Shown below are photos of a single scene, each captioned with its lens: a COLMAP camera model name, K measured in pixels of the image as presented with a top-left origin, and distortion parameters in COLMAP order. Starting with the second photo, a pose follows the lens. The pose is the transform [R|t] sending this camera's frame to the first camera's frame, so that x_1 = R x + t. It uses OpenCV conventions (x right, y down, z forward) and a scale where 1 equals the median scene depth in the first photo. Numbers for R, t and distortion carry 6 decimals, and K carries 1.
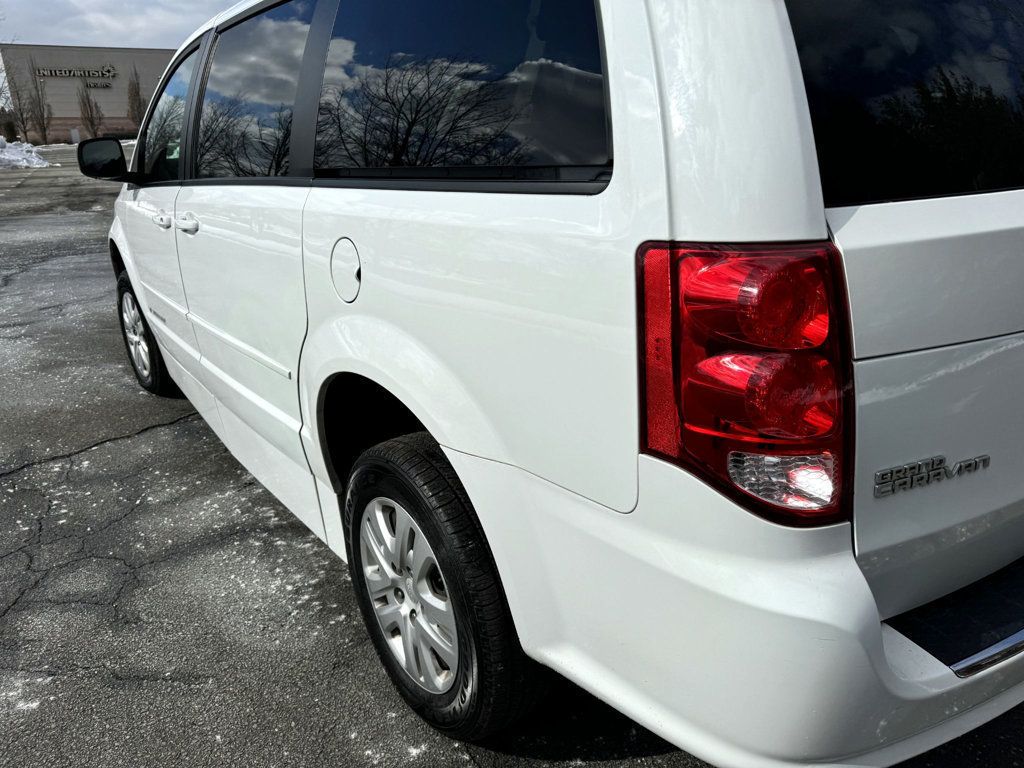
lens RADIAL K [[725.1, 0, 511.3], [0, 725.1, 385.2], [0, 0, 1]] dist [0.059342, -0.067001]
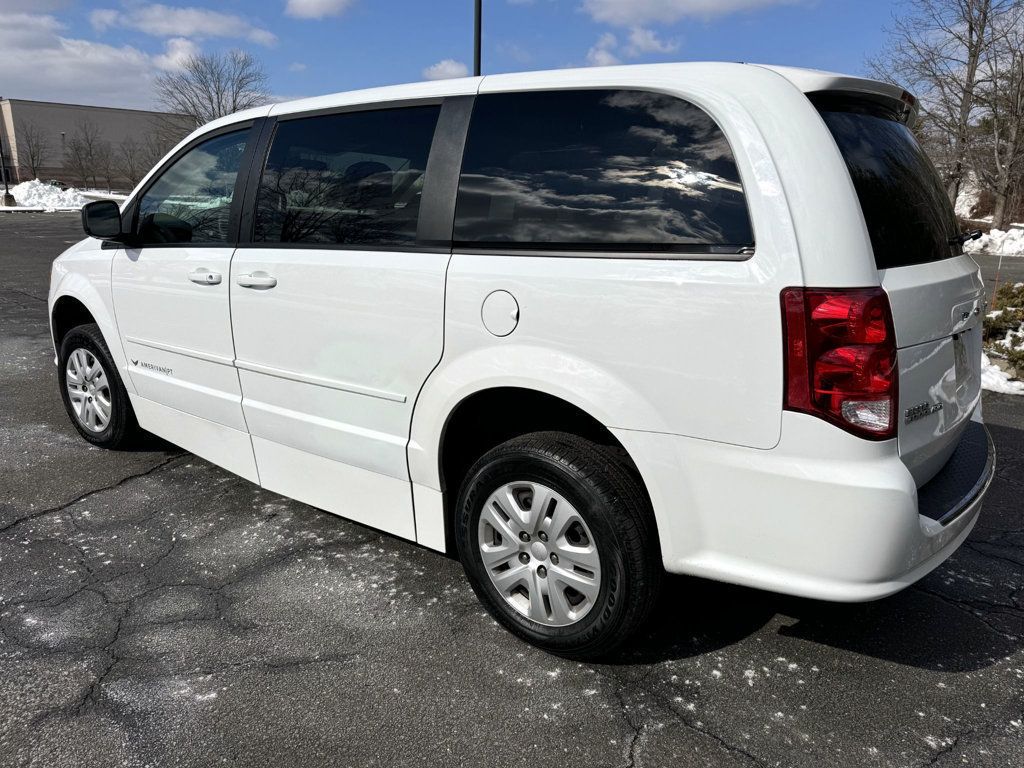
lens RADIAL K [[725.1, 0, 510.3], [0, 725.1, 379.0], [0, 0, 1]] dist [0.059342, -0.067001]
pose [[0.957584, -0.035252, 0.285990, -0.555743], [0.060861, 0.994842, -0.081153, 0.073260], [-0.281654, 0.095116, 0.954790, -0.281245]]
